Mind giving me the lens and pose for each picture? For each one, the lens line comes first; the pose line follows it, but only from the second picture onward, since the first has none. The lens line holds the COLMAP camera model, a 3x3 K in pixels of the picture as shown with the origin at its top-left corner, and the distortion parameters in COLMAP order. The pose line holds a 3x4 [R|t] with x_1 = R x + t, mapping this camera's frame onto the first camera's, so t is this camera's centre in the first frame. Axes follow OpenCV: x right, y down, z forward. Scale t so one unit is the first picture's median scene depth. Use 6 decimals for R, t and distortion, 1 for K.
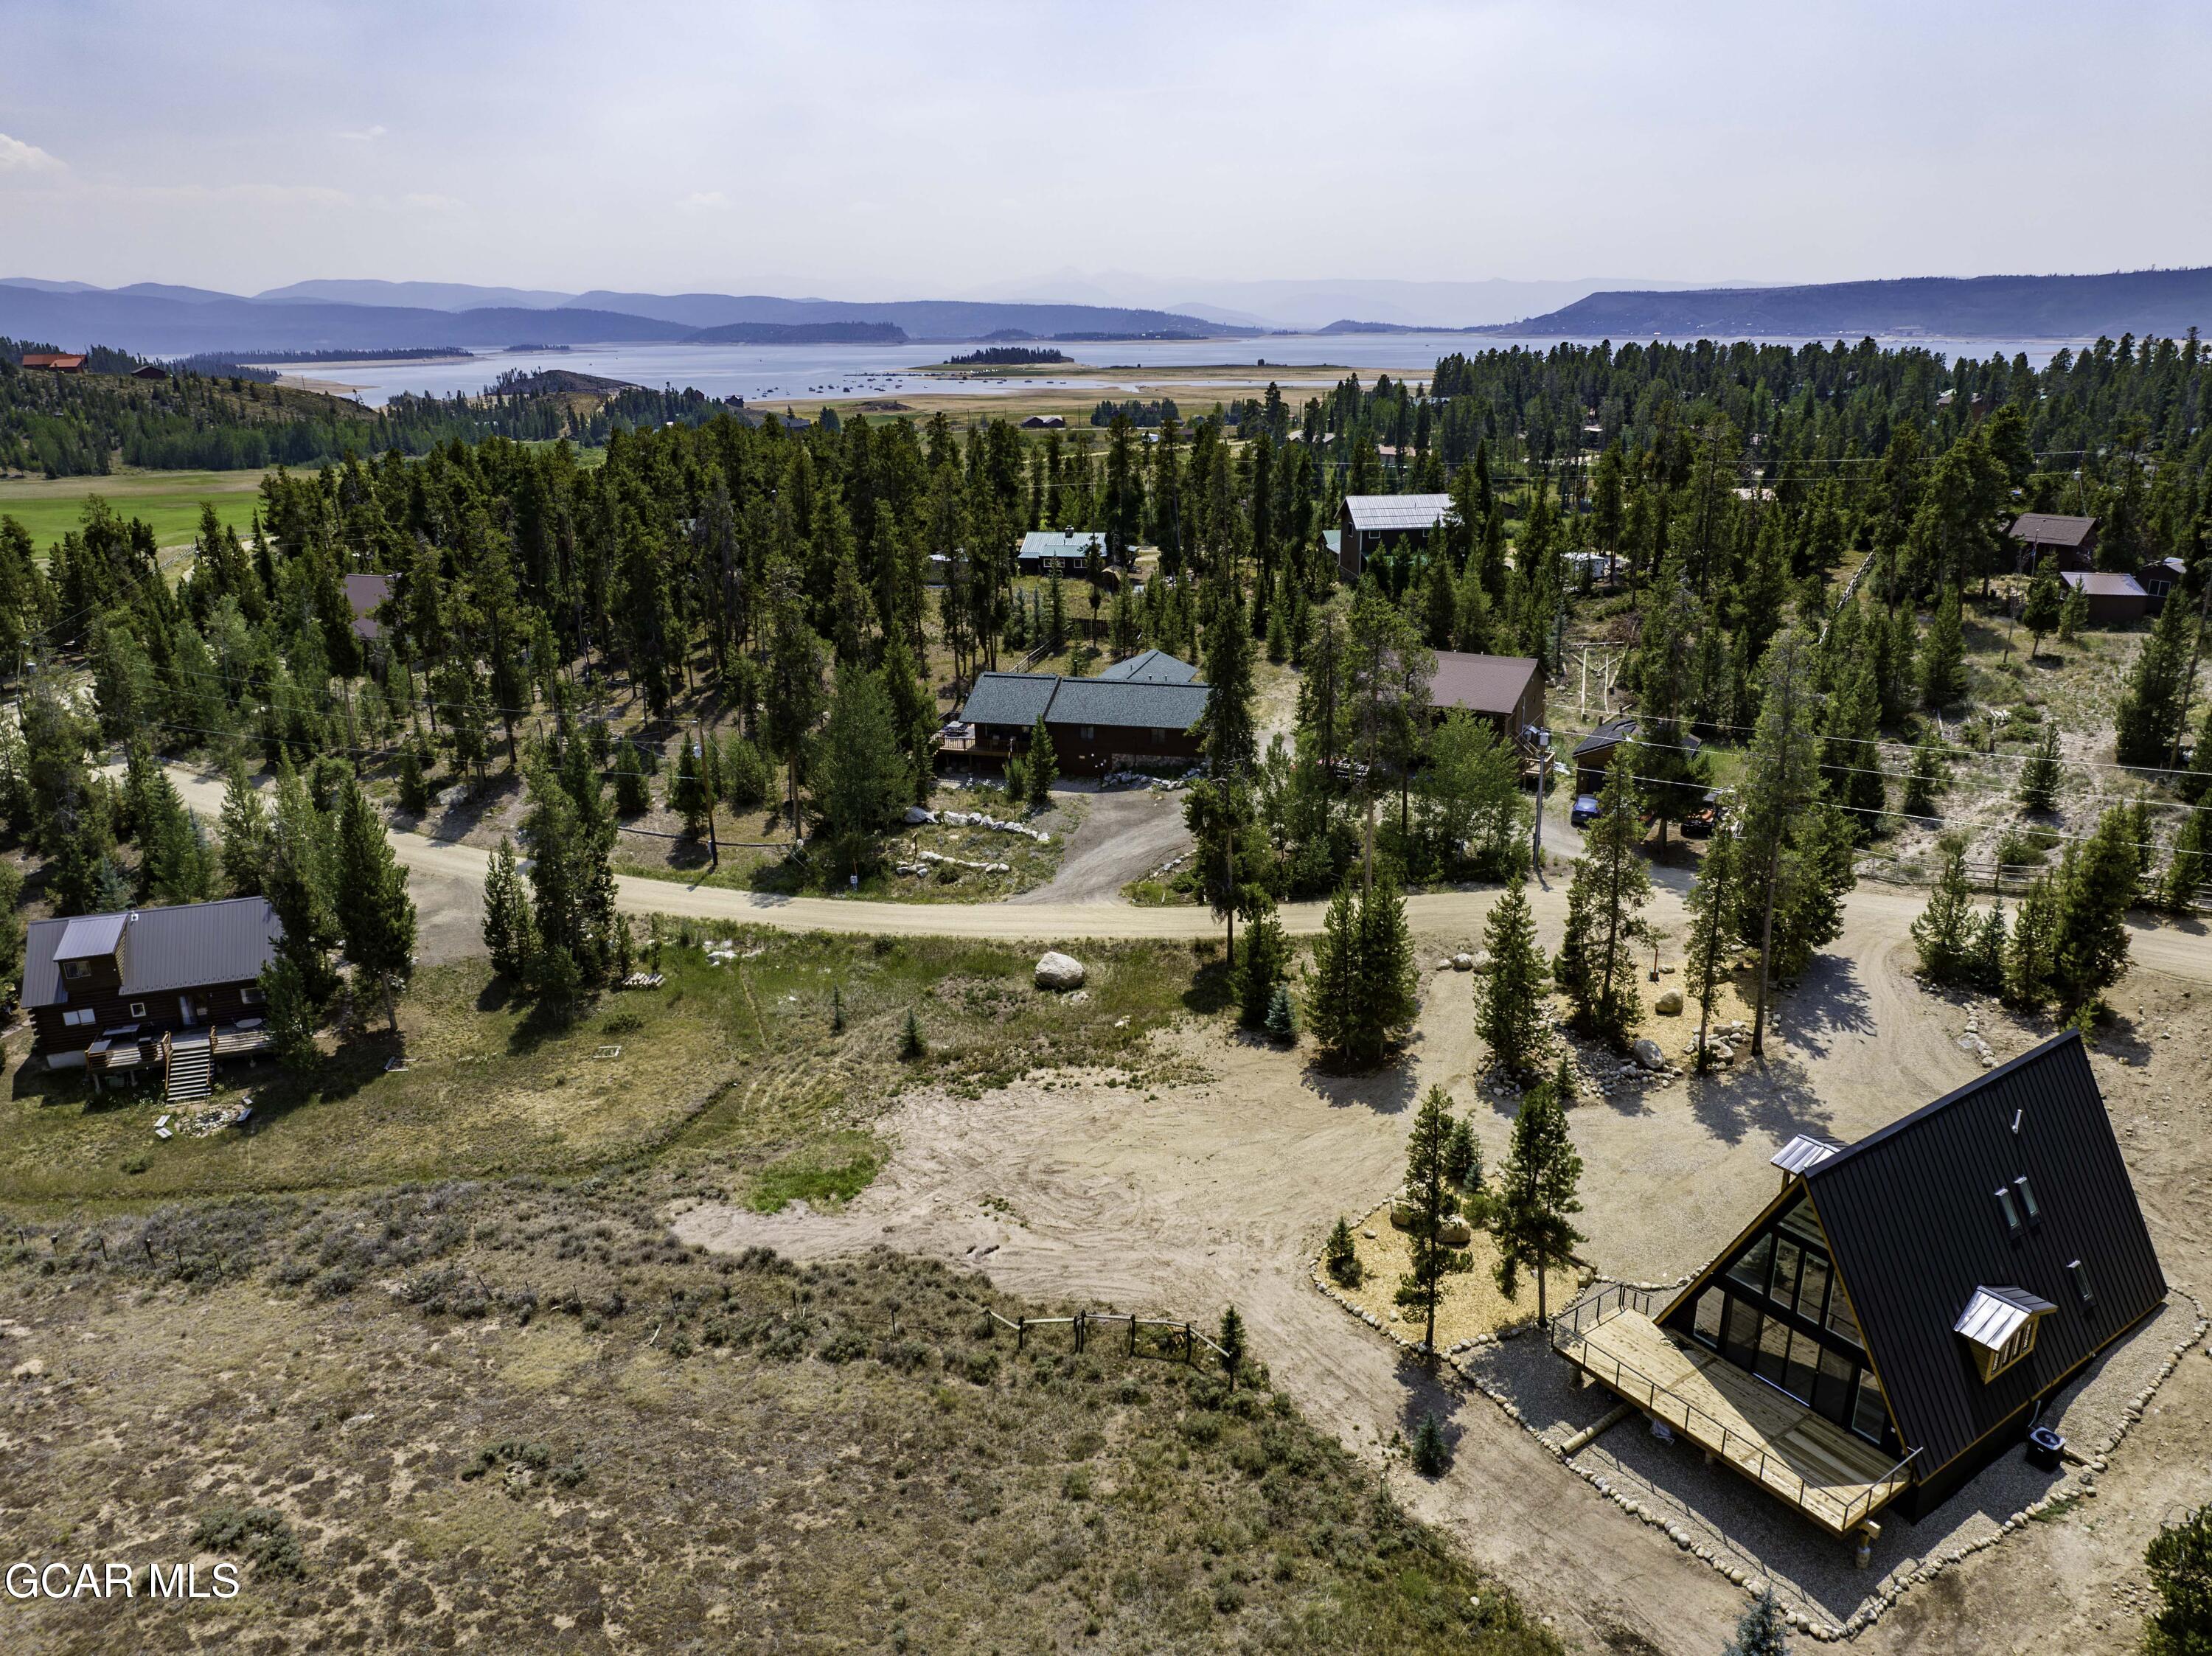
lens RADIAL K [[1557.7, 0, 1106.0], [0, 1557.7, 828.0], [0, 0, 1]] dist [-0.054764, 0.026023]
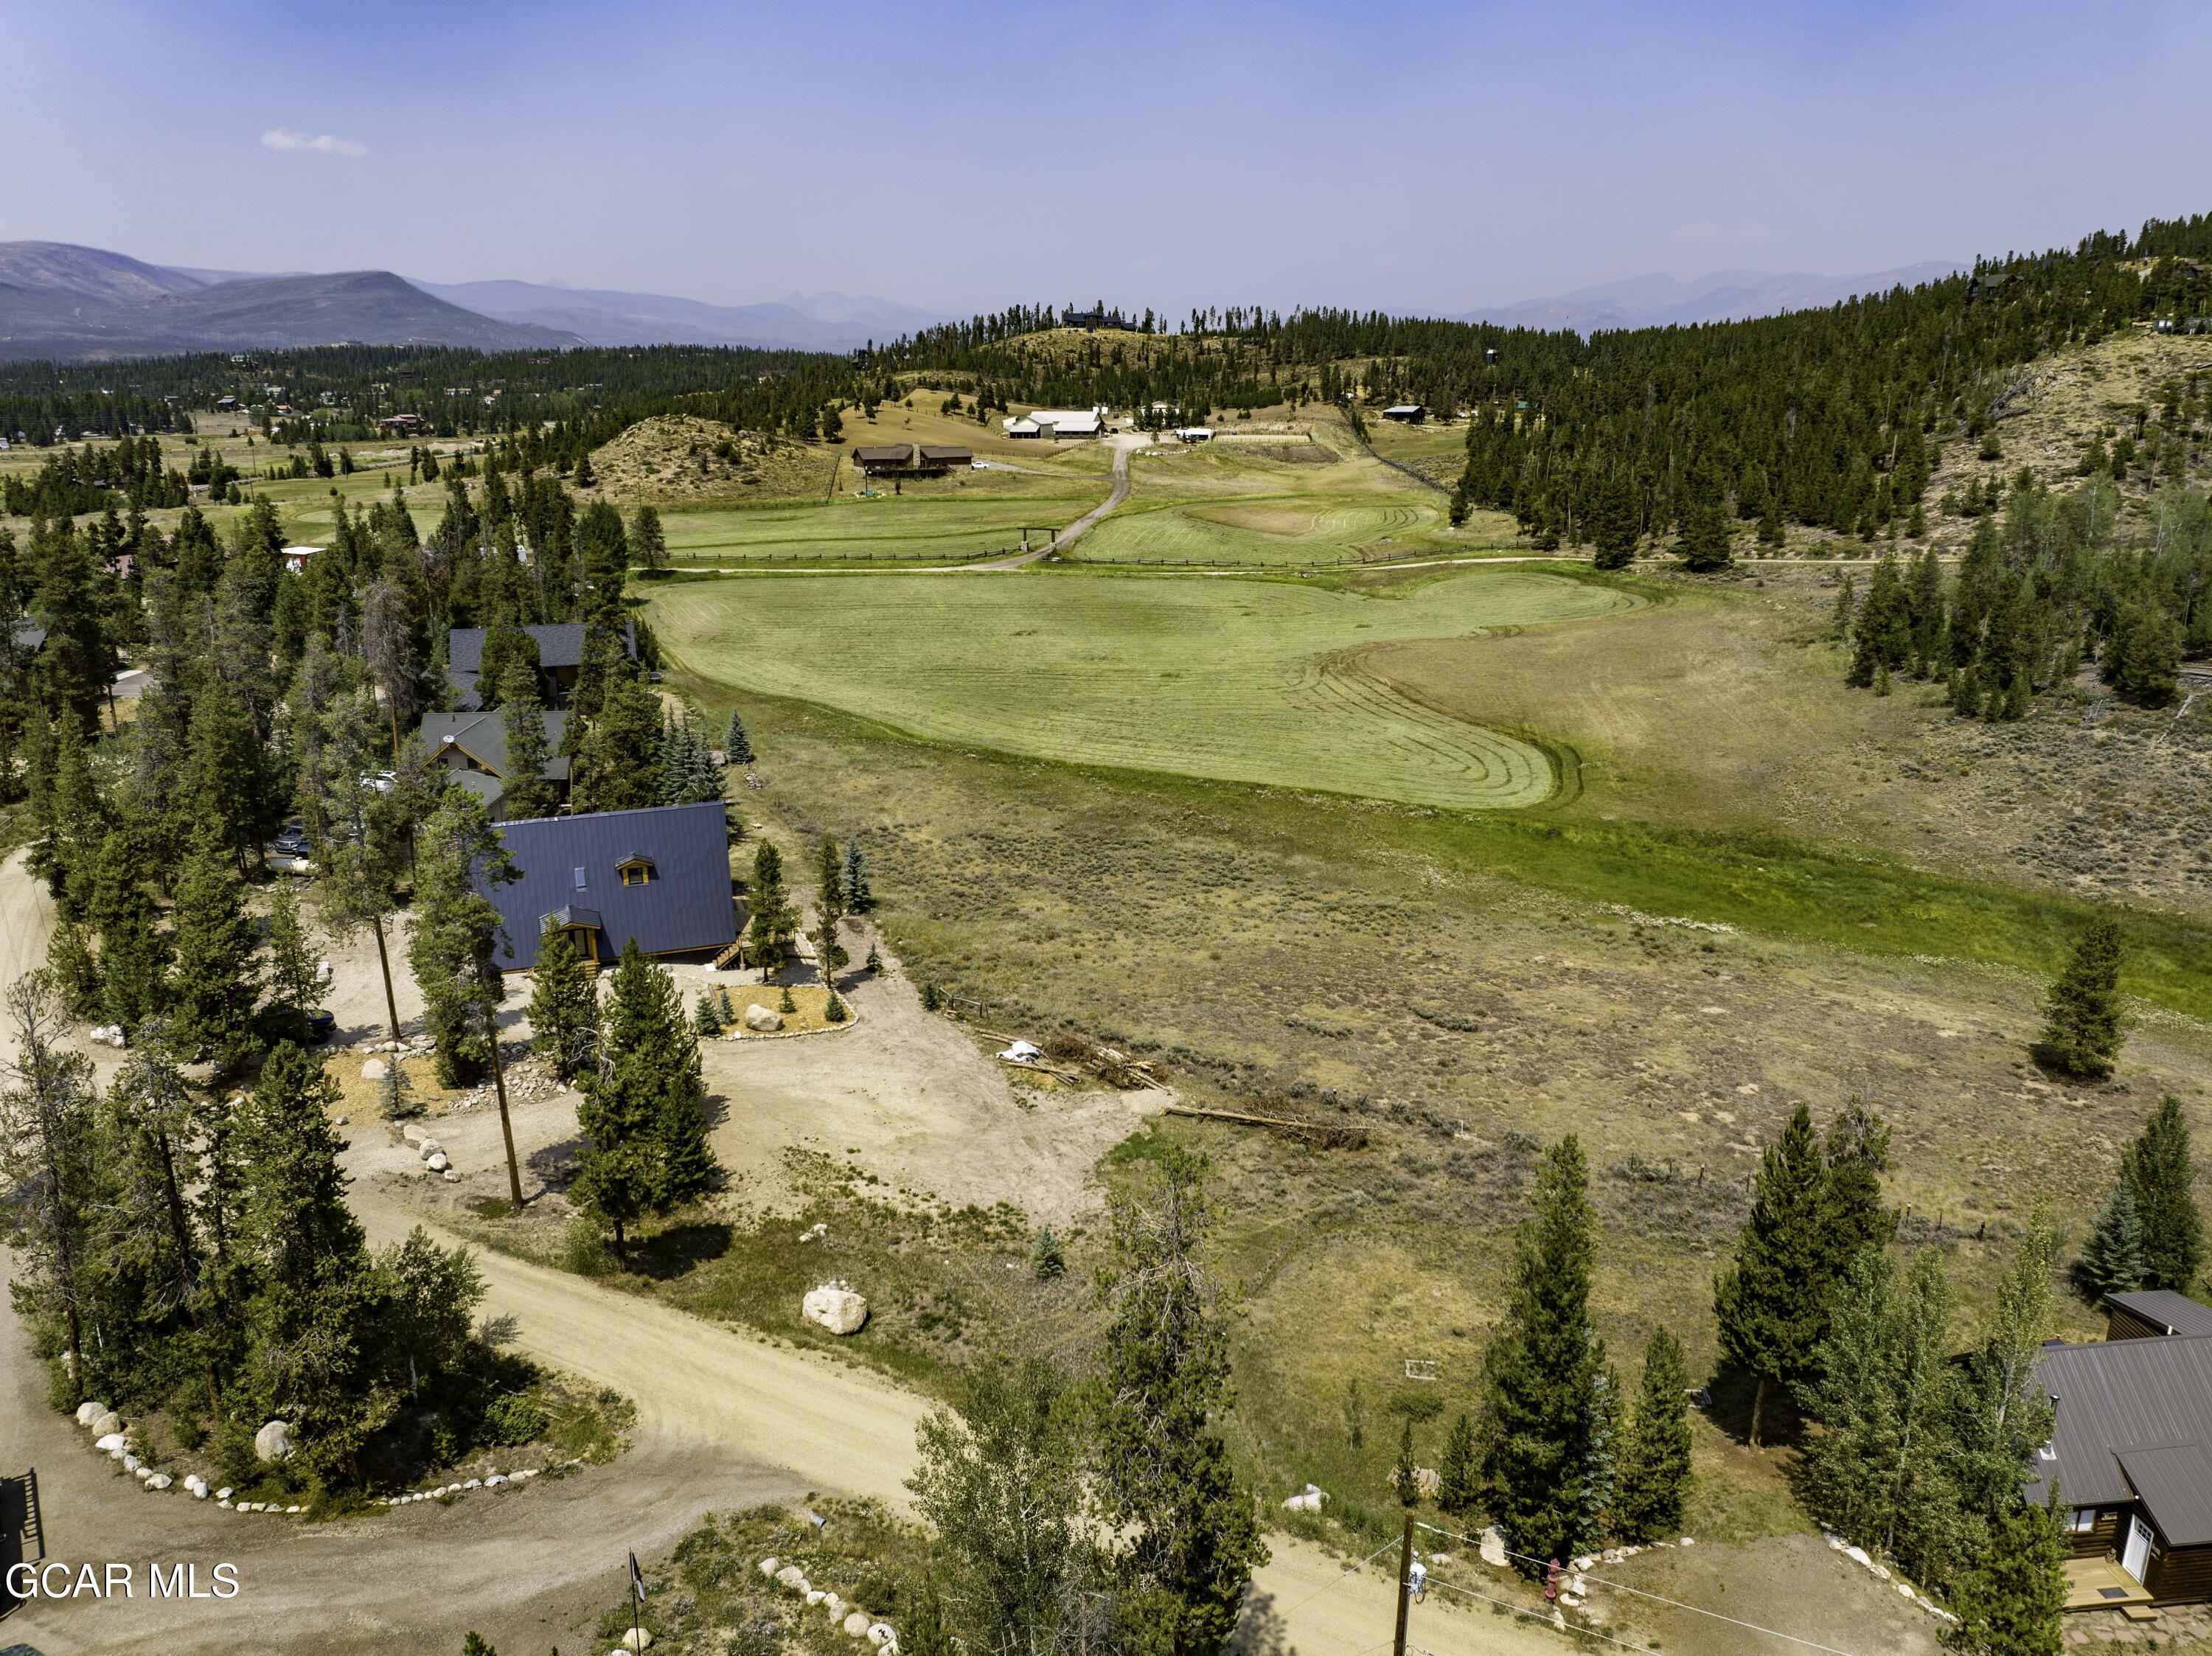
lens RADIAL K [[1549.3, 0, 1114.7], [0, 1549.3, 849.4], [0, 0, 1]] dist [-0.036539, -0.001121]
pose [[-0.976039, -0.048474, 0.212130, -0.350981], [0.081434, 0.822659, 0.562673, -0.564775], [-0.201785, 0.566465, -0.798999, 1.629398]]
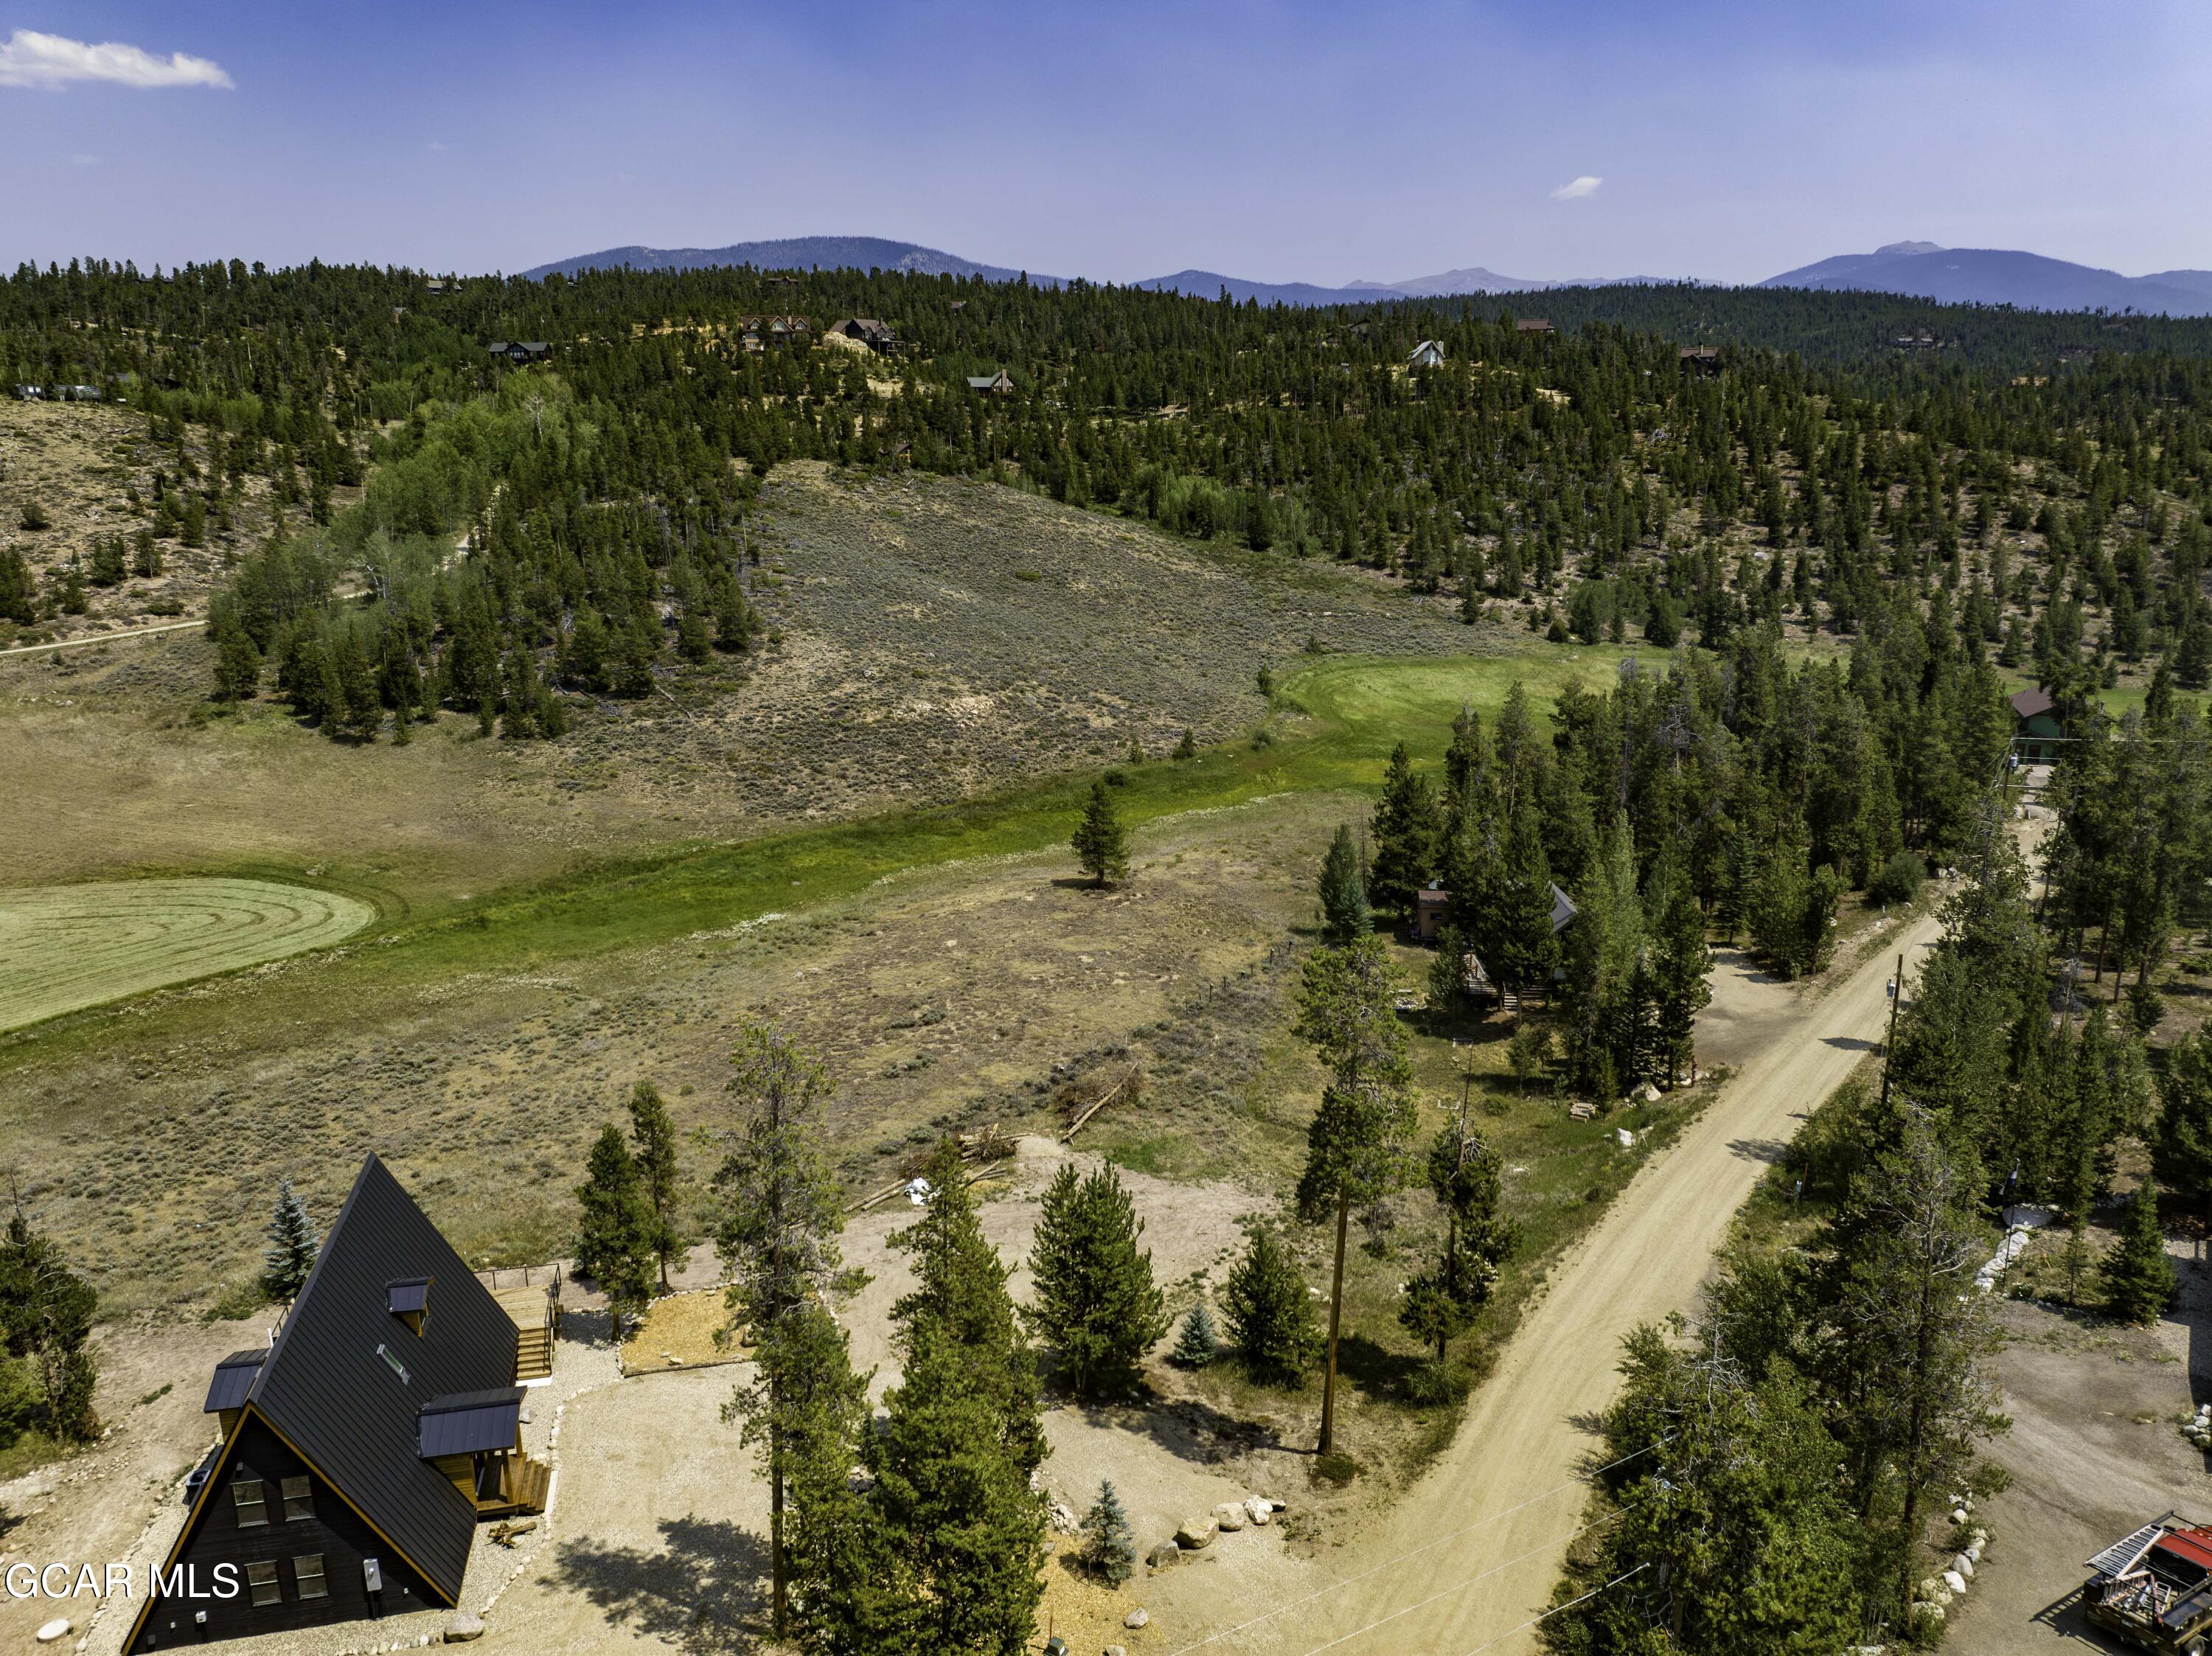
lens RADIAL K [[1546.2, 0, 1118.6], [0, 1546.2, 835.6], [0, 0, 1]] dist [-0.034640, 0.002102]
pose [[-0.347625, 0.242442, -0.905748, 0.804218], [-0.284486, 0.893185, 0.348265, -0.388859], [0.893434, 0.378738, -0.241522, 1.063653]]
